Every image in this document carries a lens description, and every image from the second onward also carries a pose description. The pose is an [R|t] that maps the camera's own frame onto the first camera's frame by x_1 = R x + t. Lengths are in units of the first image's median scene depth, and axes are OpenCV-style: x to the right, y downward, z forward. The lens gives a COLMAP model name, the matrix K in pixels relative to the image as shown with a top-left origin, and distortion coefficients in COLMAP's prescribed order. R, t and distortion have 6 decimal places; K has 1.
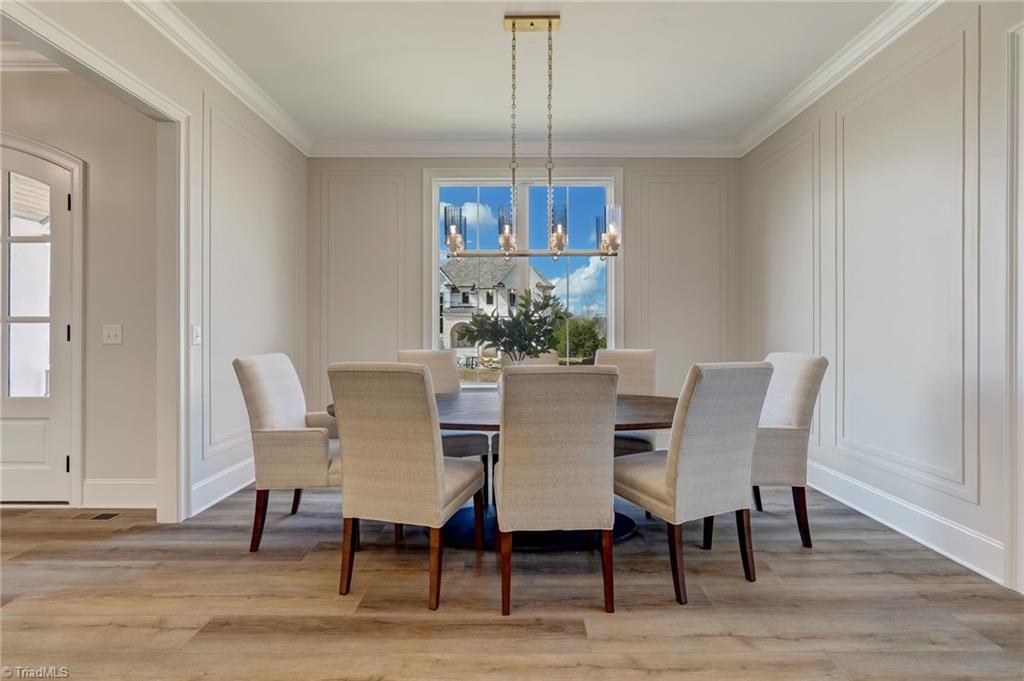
lens RADIAL K [[449.8, 0, 512.0], [0, 449.8, 340.5], [0, 0, 1]] dist [-0.001979, 0.000454]
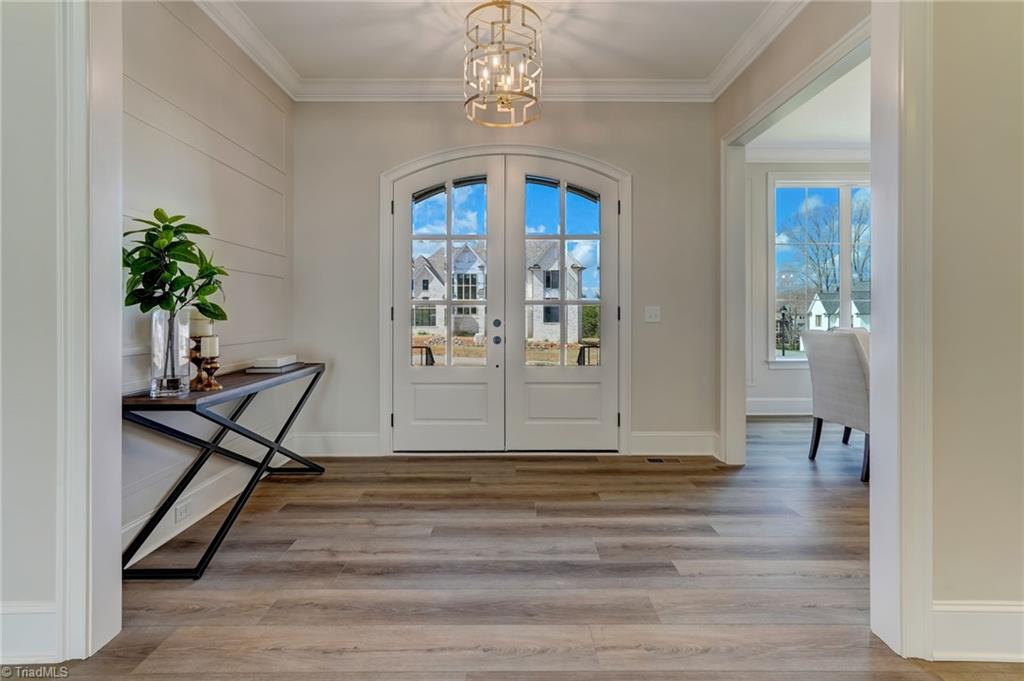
lens RADIAL K [[431.2, 0, 509.0], [0, 431.2, 316.3], [0, 0, 1]] dist [-0.001041, 0.000017]
pose [[0.999982, -0.004997, 0.003350, -1.291314], [0.005017, 0.999968, -0.006159, -0.003134], [-0.003319, 0.006176, 0.999975, -0.184871]]
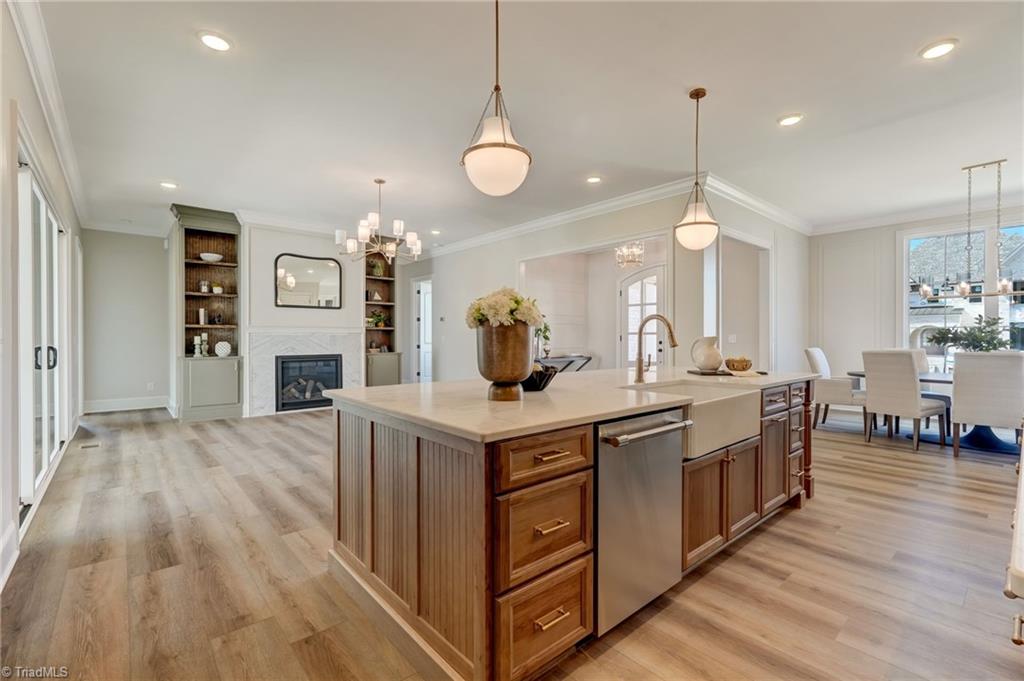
lens RADIAL K [[449.8, 0, 512.0], [0, 449.8, 340.5], [0, 0, 1]] dist [-0.001979, 0.000454]
pose [[0.658630, 0.003358, -0.752460, 0.137176], [-0.005458, 0.999985, -0.000315, 0.001673], [0.752448, 0.004314, 0.658638, -1.437886]]
